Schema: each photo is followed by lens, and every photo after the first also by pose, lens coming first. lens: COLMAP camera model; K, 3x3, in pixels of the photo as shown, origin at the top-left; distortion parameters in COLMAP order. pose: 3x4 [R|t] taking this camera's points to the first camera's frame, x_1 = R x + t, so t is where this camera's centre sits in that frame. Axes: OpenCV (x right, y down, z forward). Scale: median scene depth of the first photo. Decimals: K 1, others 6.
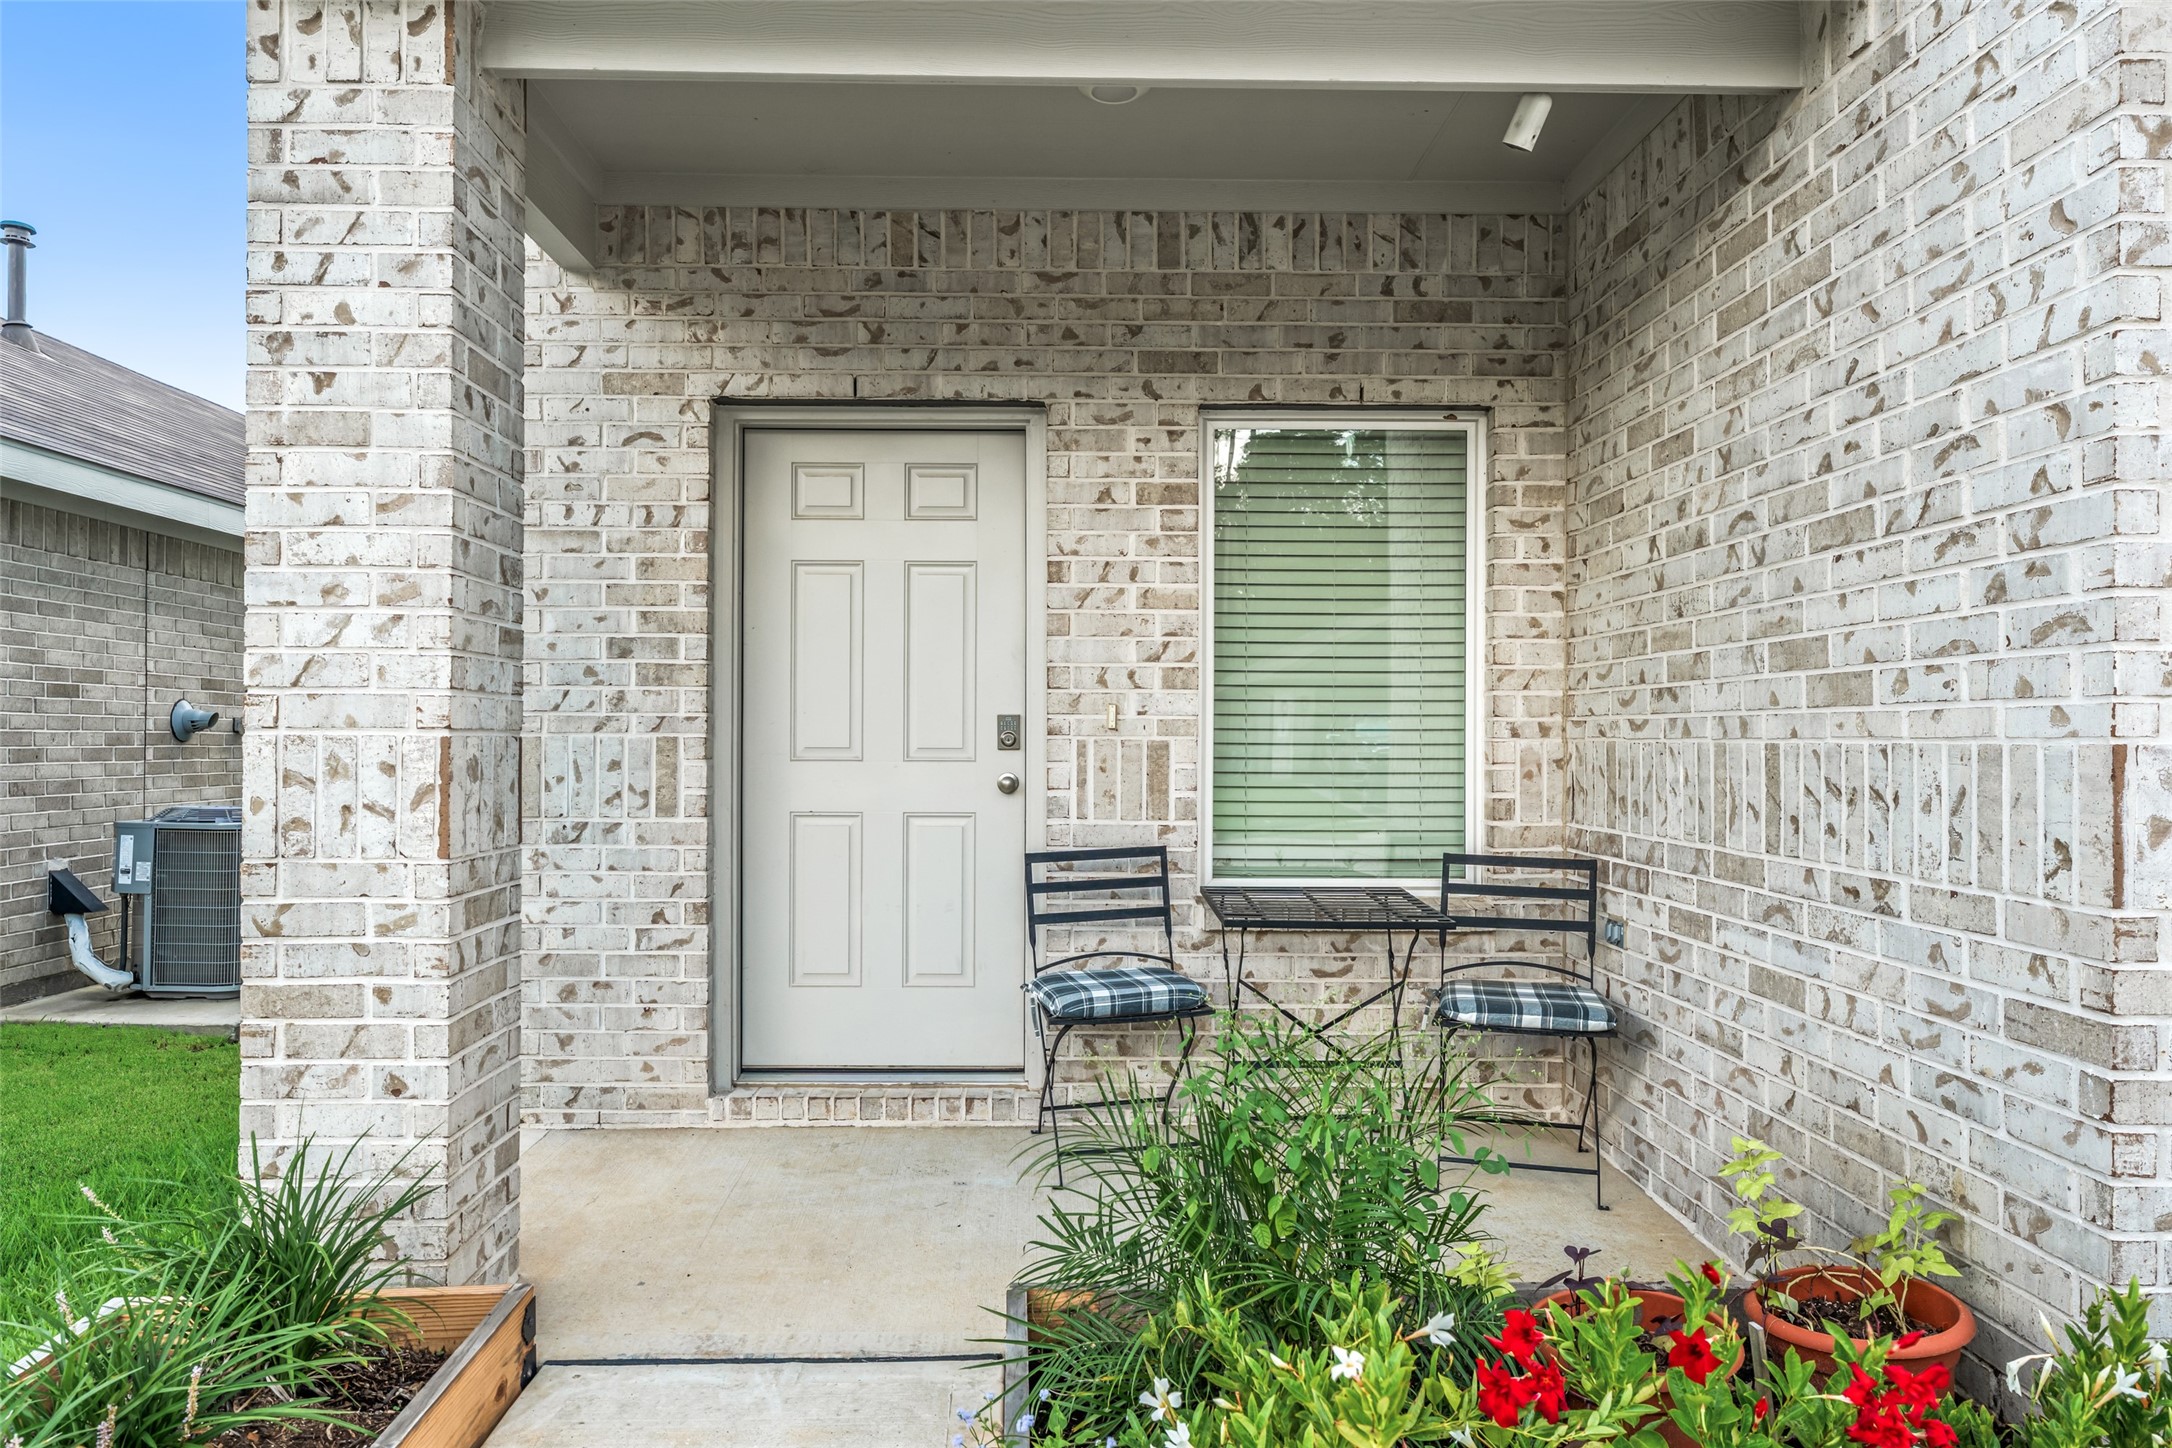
lens RADIAL K [[1416.2, 0, 1082.0], [0, 1416.2, 718.9], [0, 0, 1]] dist [-0.003009, 0.000017]
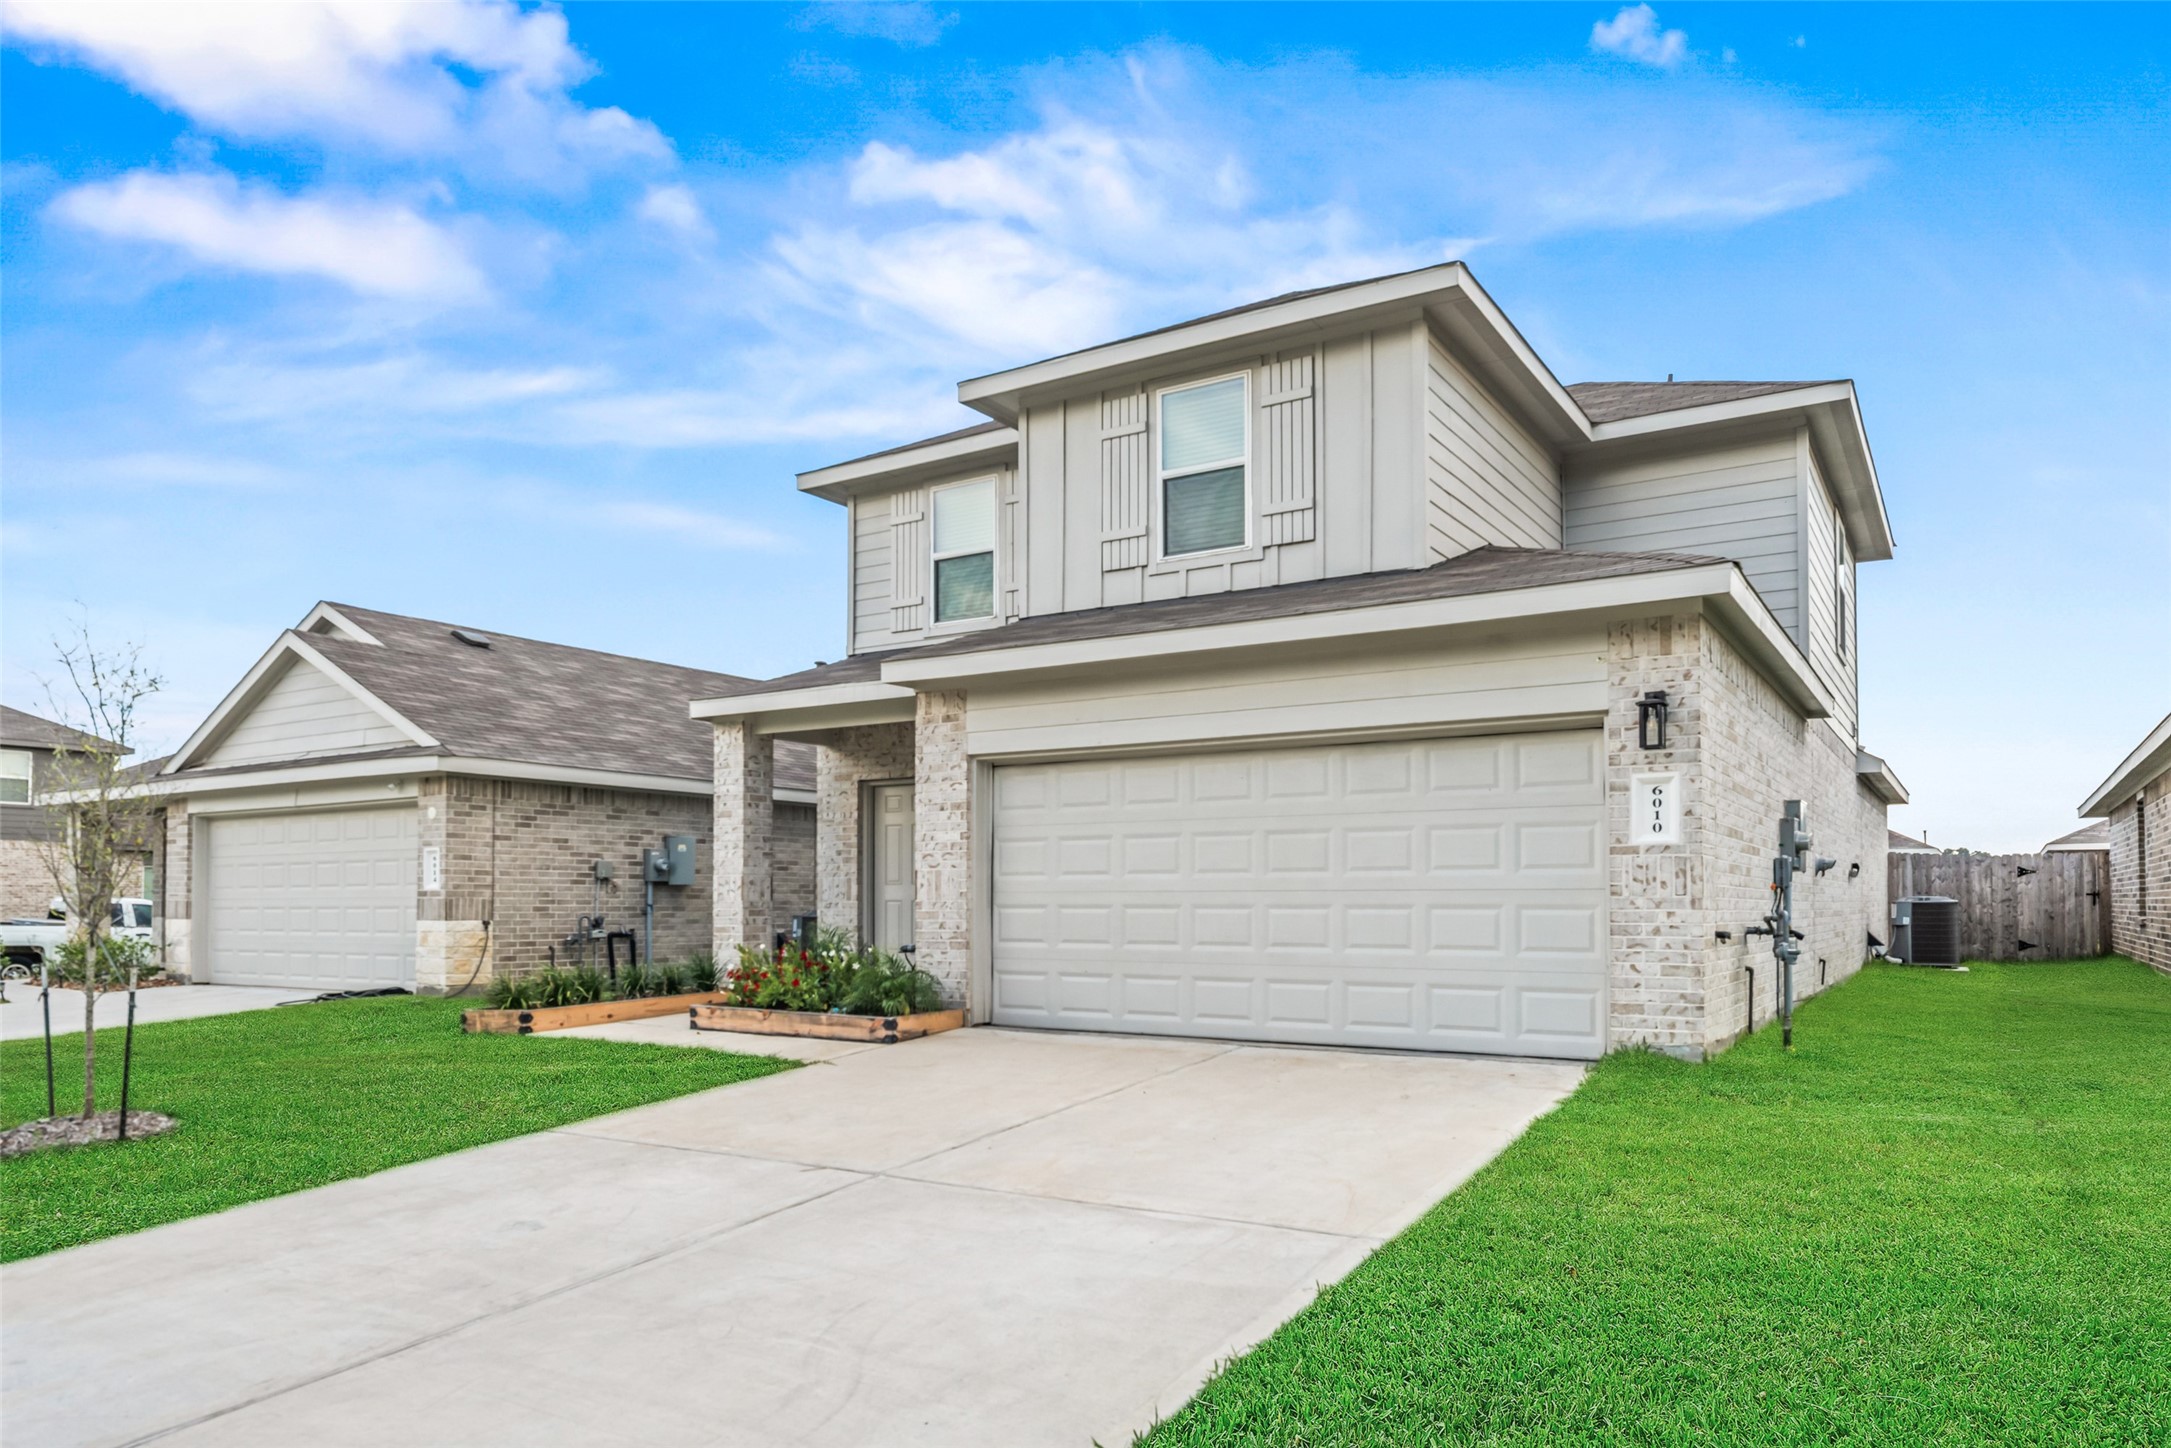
lens RADIAL K [[1381.5, 0, 1078.3], [0, 1381.5, 730.8], [0, 0, 1]] dist [0.001001, -0.002097]
pose [[0.826700, -0.076132, -0.557469, 2.115483], [0.013296, 0.993170, -0.115919, 0.055622], [0.562486, 0.088418, 0.822065, -1.528412]]
